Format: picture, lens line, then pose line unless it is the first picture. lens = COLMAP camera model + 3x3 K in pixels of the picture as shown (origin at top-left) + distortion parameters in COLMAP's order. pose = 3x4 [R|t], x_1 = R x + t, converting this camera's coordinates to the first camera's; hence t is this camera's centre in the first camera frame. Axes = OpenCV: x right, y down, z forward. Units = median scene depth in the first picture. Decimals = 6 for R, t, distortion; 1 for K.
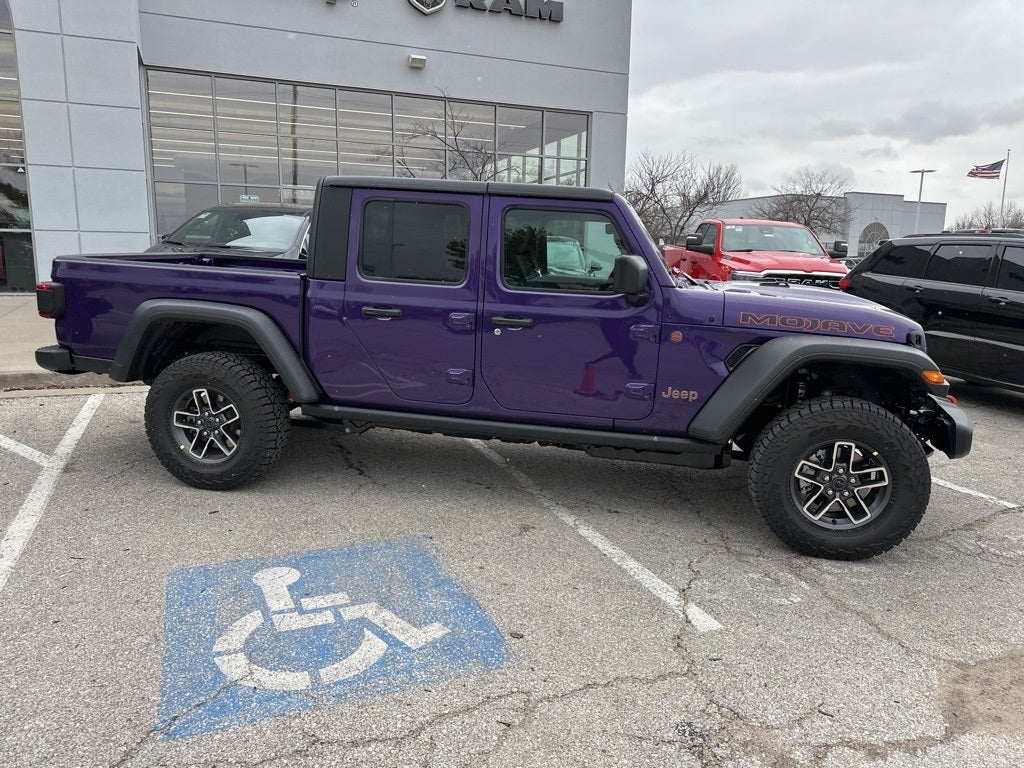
lens RADIAL K [[711.2, 0, 511.8], [0, 711.2, 388.8], [0, 0, 1]] dist [0.044448, -0.051397]
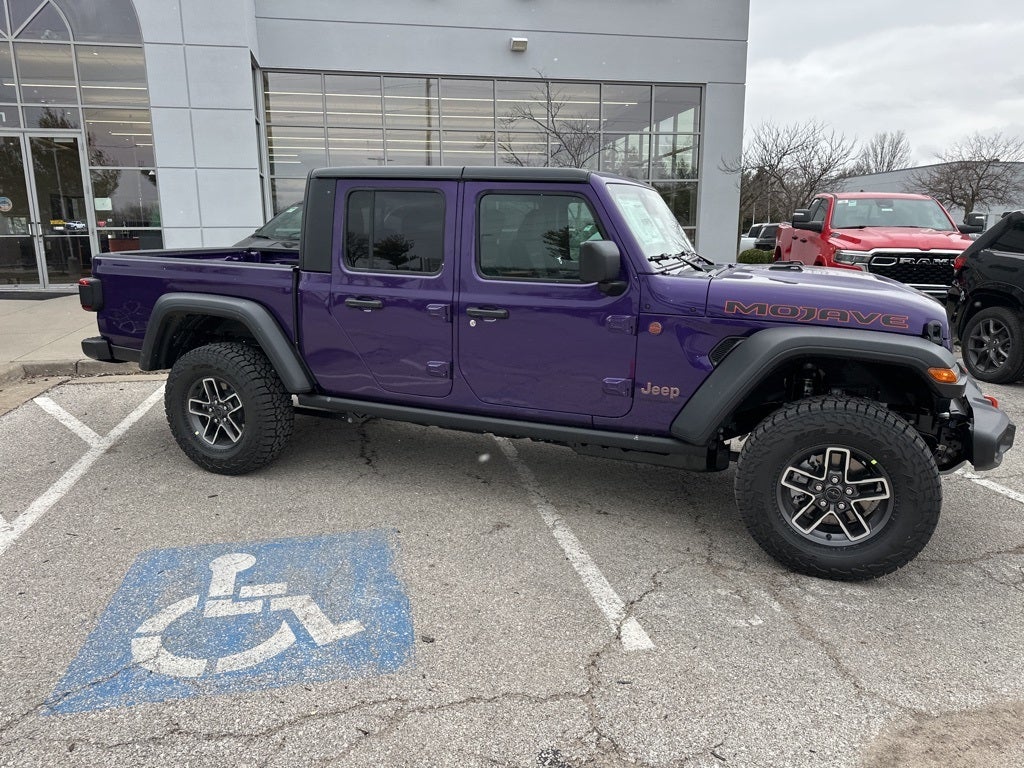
lens RADIAL K [[713.1, 0, 513.1], [0, 713.1, 396.1], [0, 0, 1]] dist [0.037813, -0.045308]
pose [[0.981876, 0.015300, -0.188907, 0.211654], [-0.009549, 0.999464, 0.031318, -0.011436], [0.189285, -0.028947, 0.981495, 0.055076]]
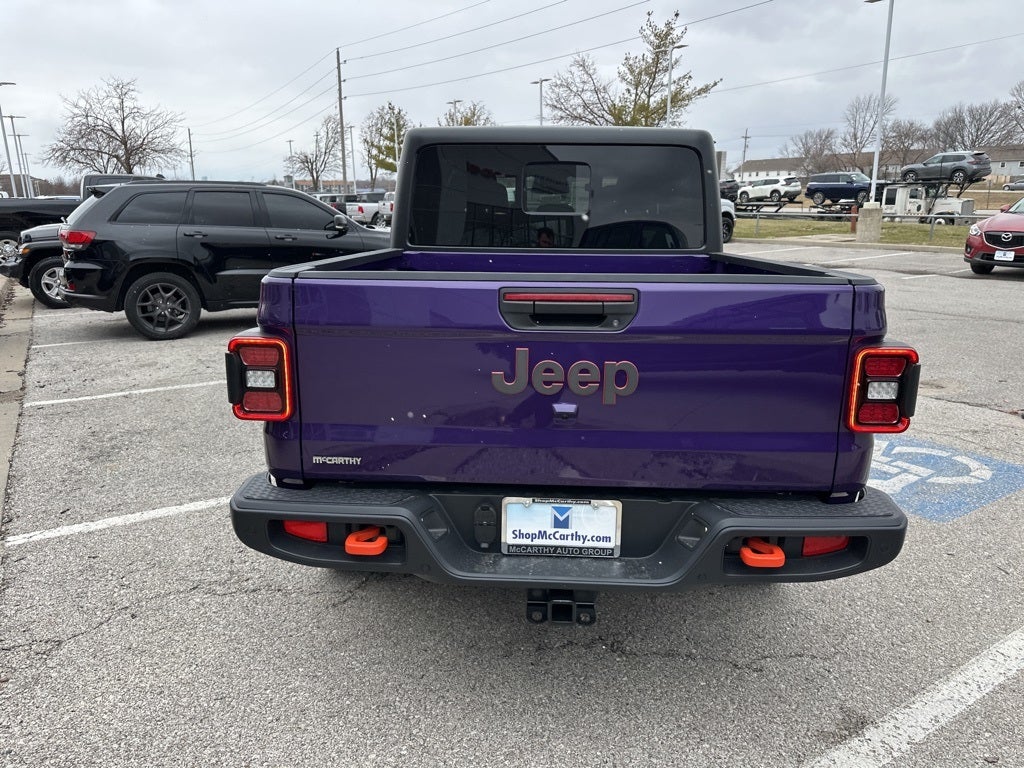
lens RADIAL K [[714.1, 0, 511.9], [0, 714.1, 387.3], [0, 0, 1]] dist [0.046107, -0.055039]
pose [[-0.157667, -0.273606, 0.948831, -1.100932], [0.189782, 0.934542, 0.301021, -0.314860], [-0.969084, 0.227532, -0.095420, 1.376317]]
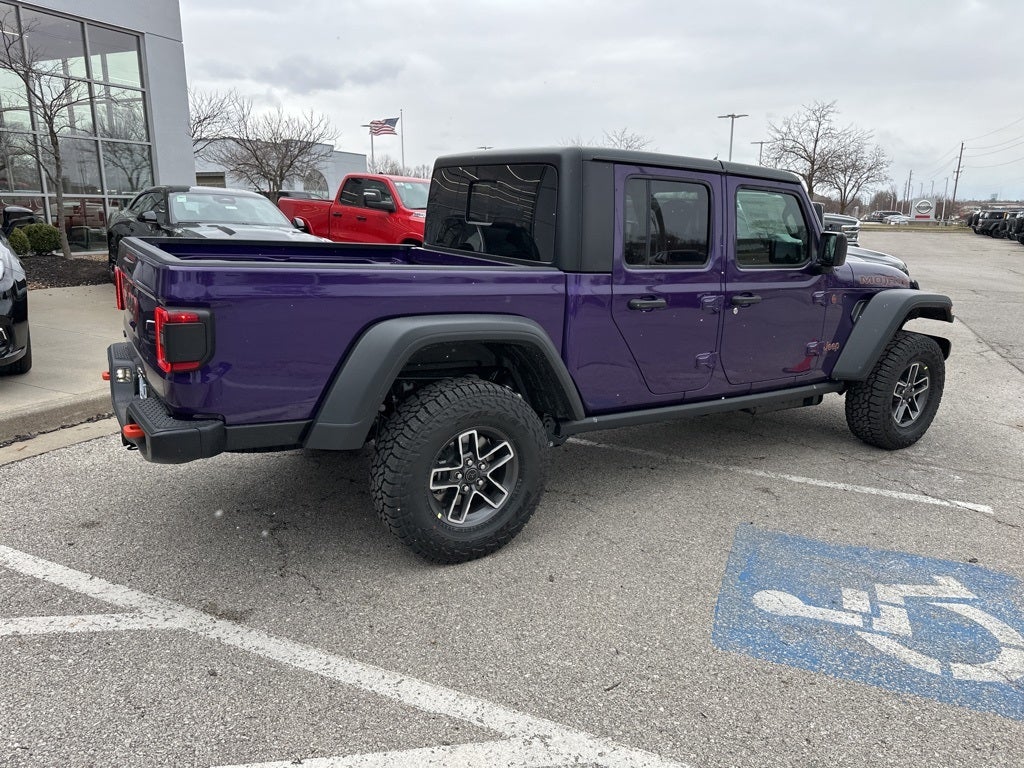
lens RADIAL K [[711.2, 0, 512.0], [0, 711.2, 384.0], [0, 0, 1]] dist [0.053511, -0.062884]
pose [[0.717979, -0.173801, 0.674017, -0.932597], [0.128104, 0.984779, 0.117474, -0.134485], [-0.684175, 0.002001, 0.729316, 0.457285]]
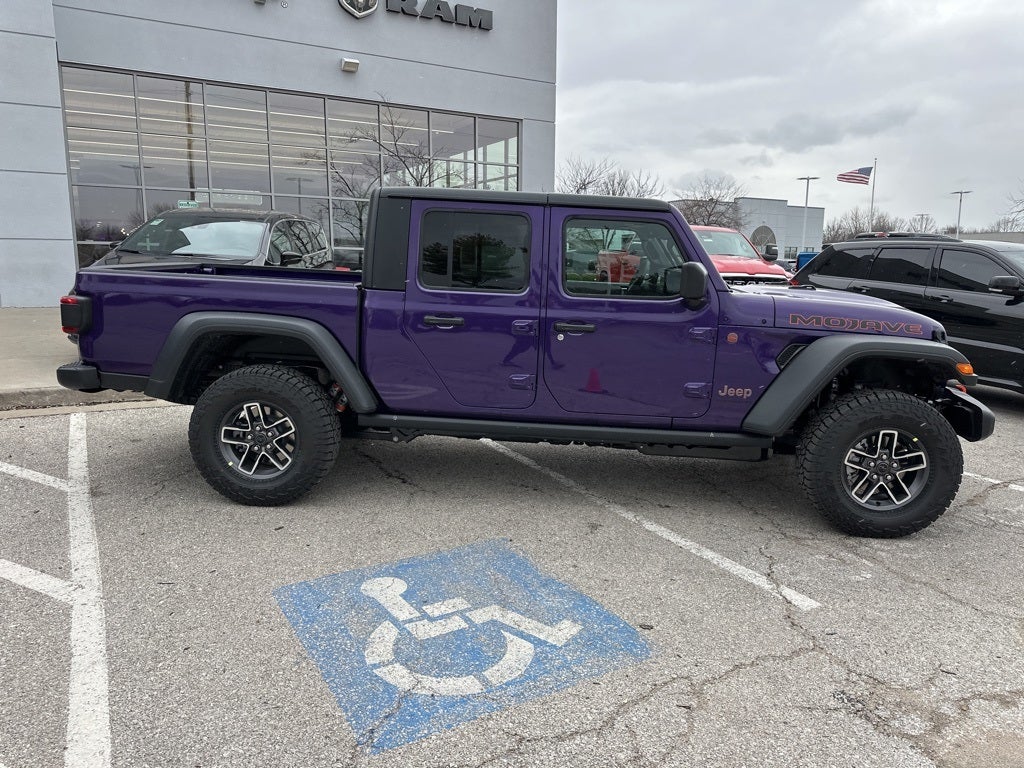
lens RADIAL K [[711.2, 0, 512.0], [0, 711.2, 384.0], [0, 0, 1]] dist [0.053511, -0.062884]
pose [[0.990413, -0.031713, 0.134451, -0.225250], [0.033225, 0.999407, -0.009010, -0.005462], [-0.134085, 0.013390, 0.990879, -0.014428]]
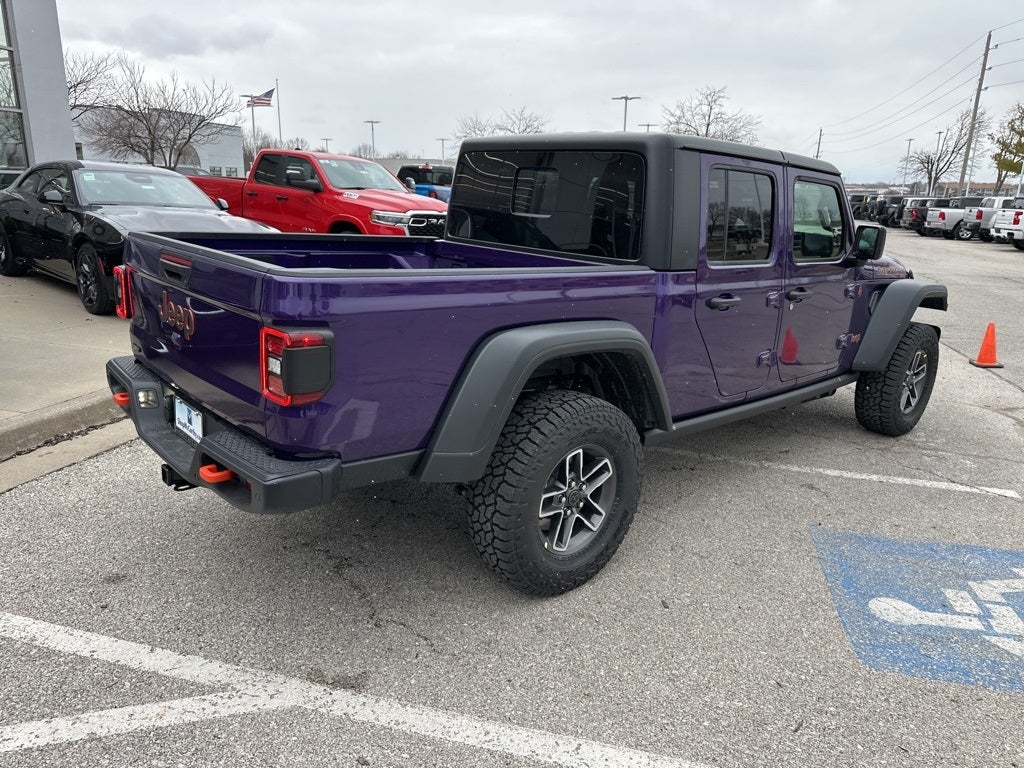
lens RADIAL K [[714.1, 0, 511.9], [0, 714.1, 387.3], [0, 0, 1]] dist [0.046107, -0.055039]
pose [[0.598814, -0.217007, 0.770928, -1.020456], [0.135702, 0.976165, 0.169373, -0.187394], [-0.789308, 0.003193, 0.613990, 0.670204]]
